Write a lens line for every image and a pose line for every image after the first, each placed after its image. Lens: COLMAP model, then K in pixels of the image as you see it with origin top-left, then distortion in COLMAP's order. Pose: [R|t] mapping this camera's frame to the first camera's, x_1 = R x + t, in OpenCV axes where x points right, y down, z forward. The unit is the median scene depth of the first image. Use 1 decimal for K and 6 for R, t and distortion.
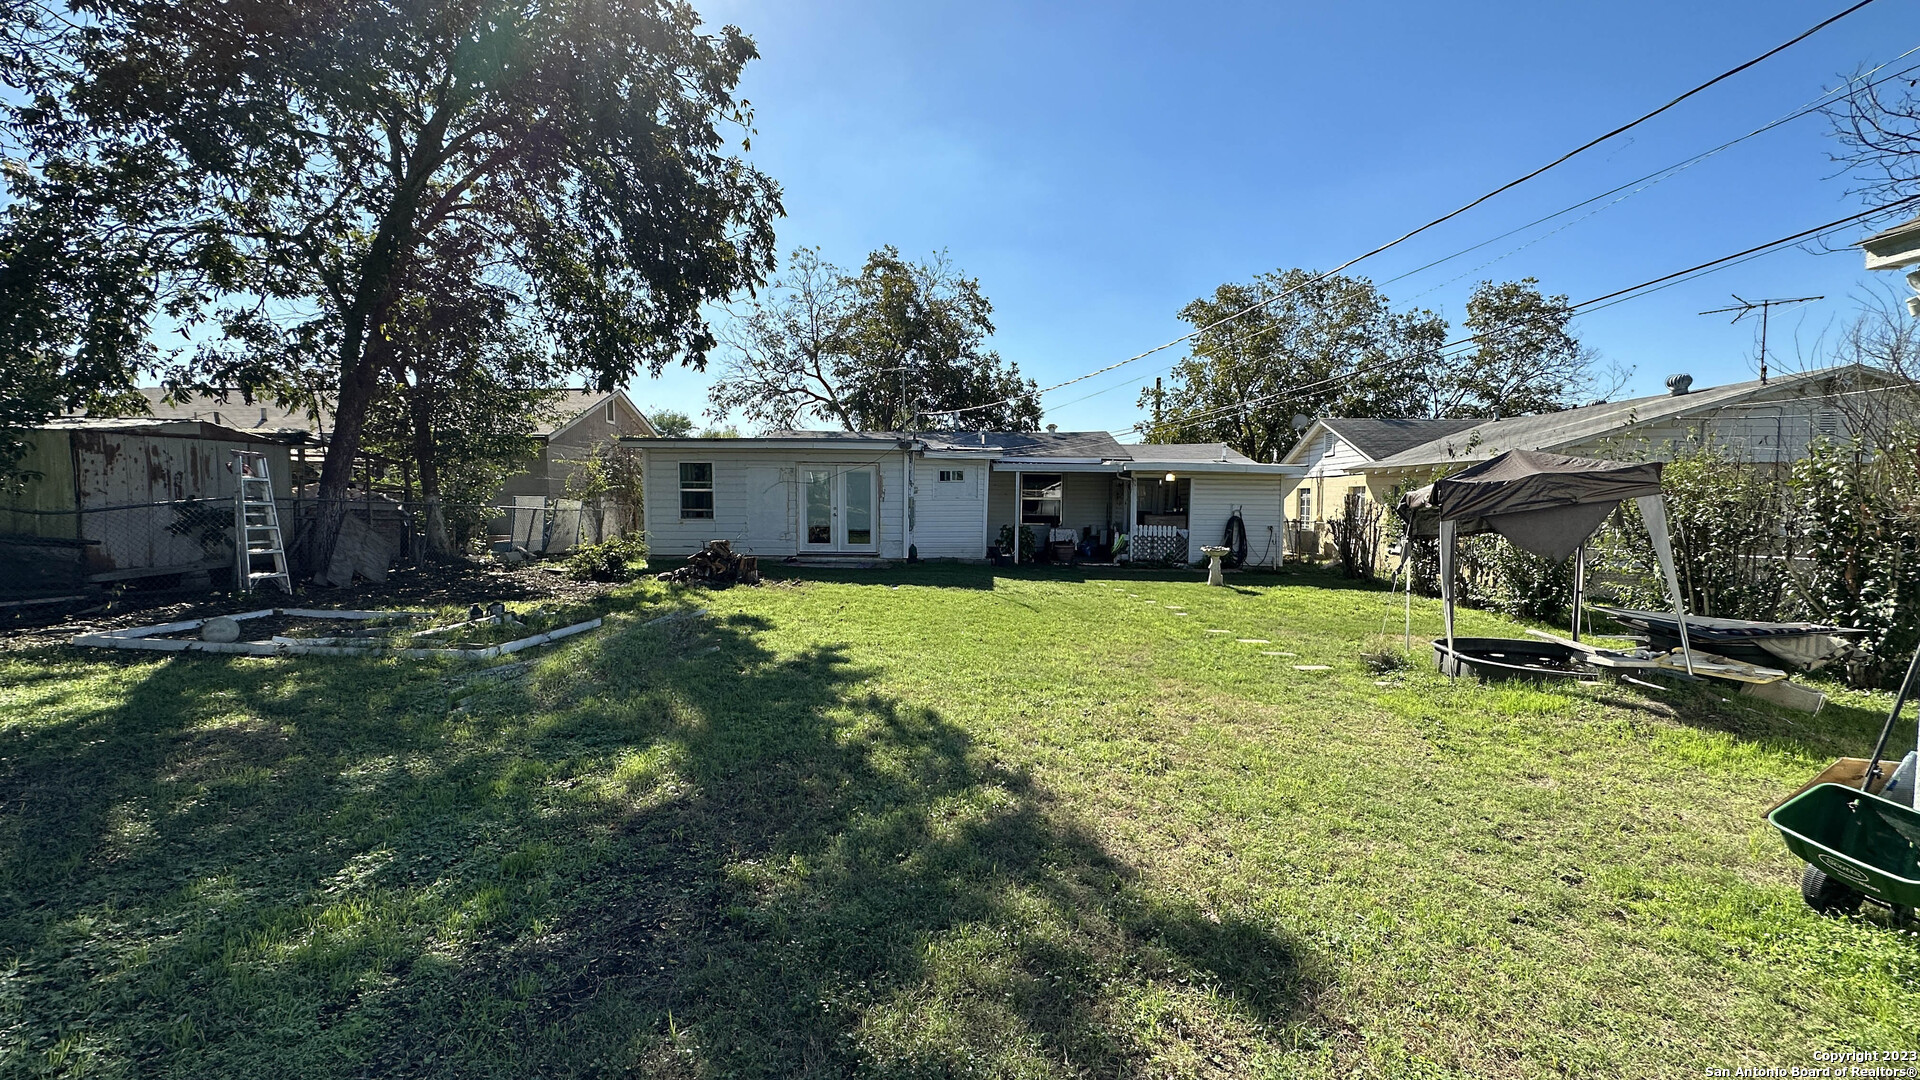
lens RADIAL K [[784.5, 0, 957.8], [0, 784.5, 546.5], [0, 0, 1]] dist [0.000819, -0.000006]
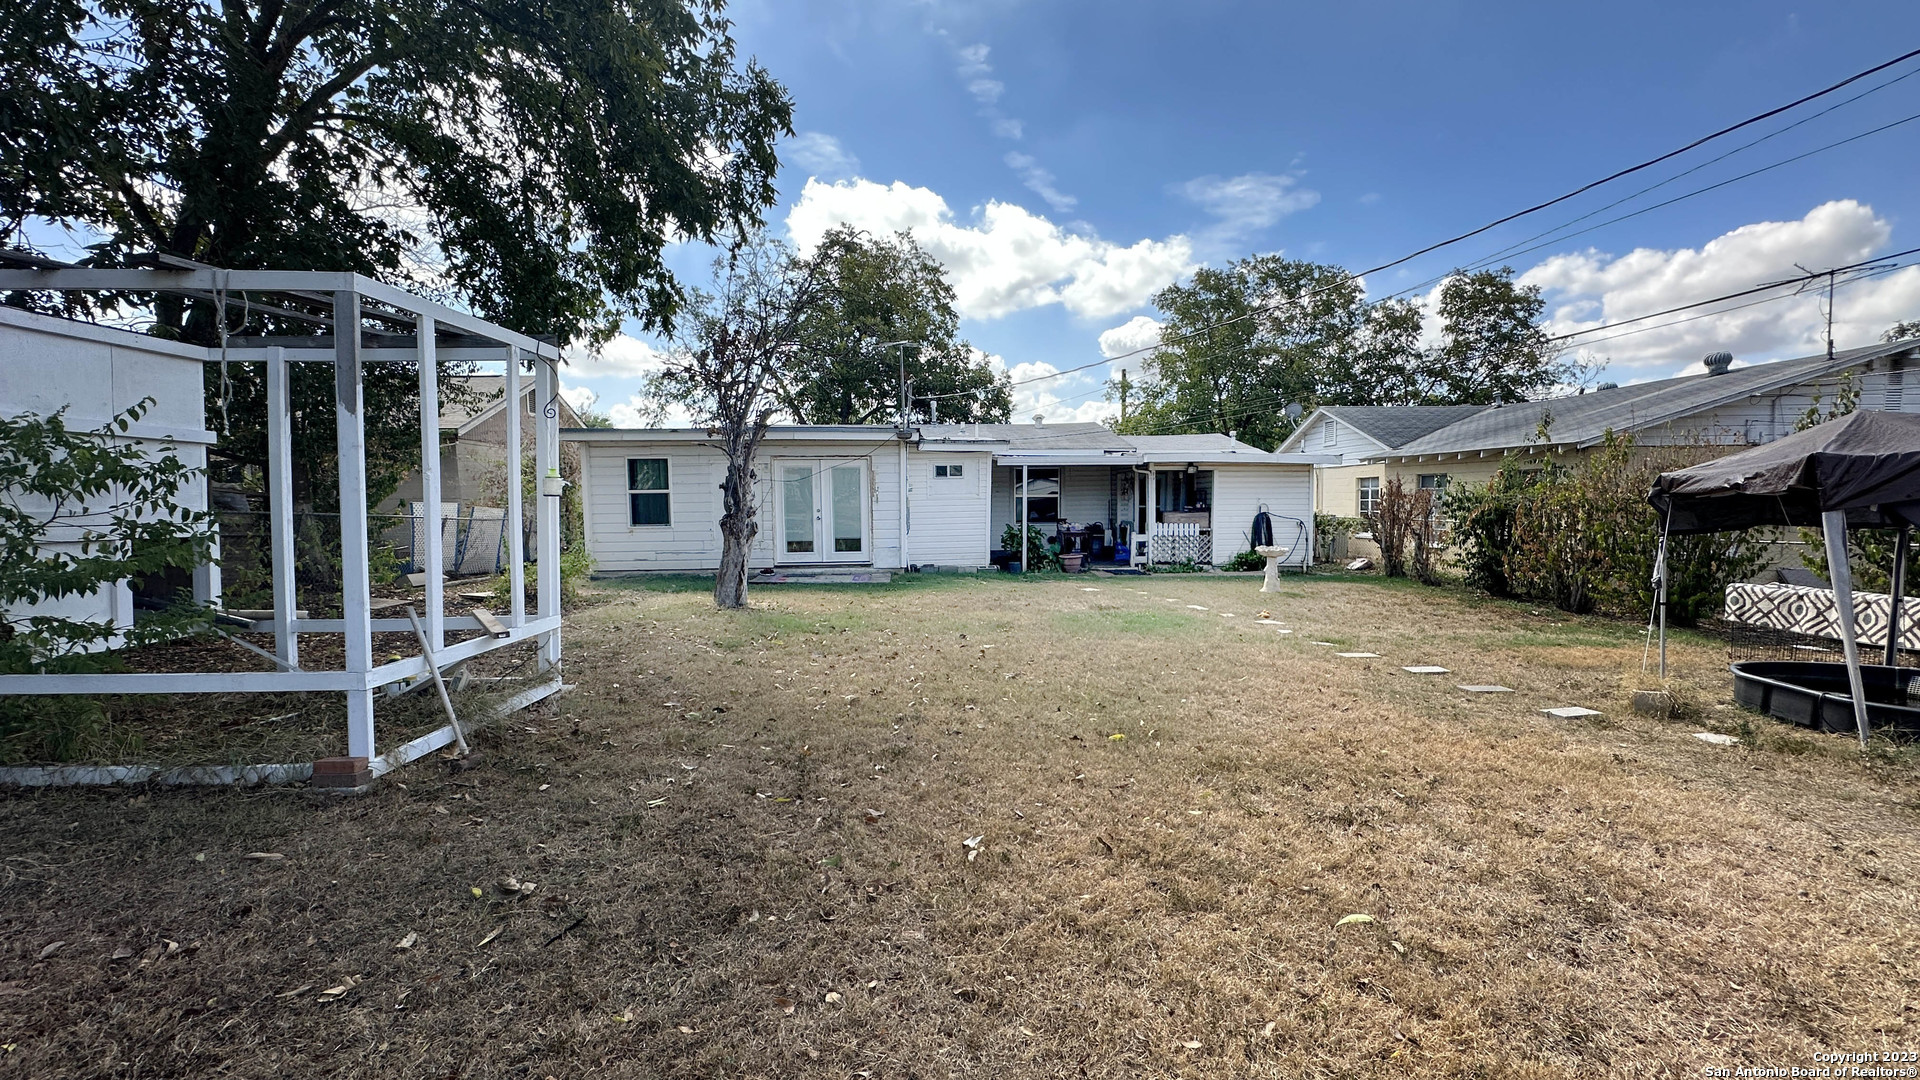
lens RADIAL K [[773.4, 0, 961.5], [0, 773.4, 532.5], [0, 0, 1]] dist [0.008976, 0.000084]
pose [[0.994049, -0.021850, 0.106716, -0.087494], [0.023914, 0.999550, -0.018103, -0.005653], [-0.106272, 0.020548, 0.994125, 0.143662]]
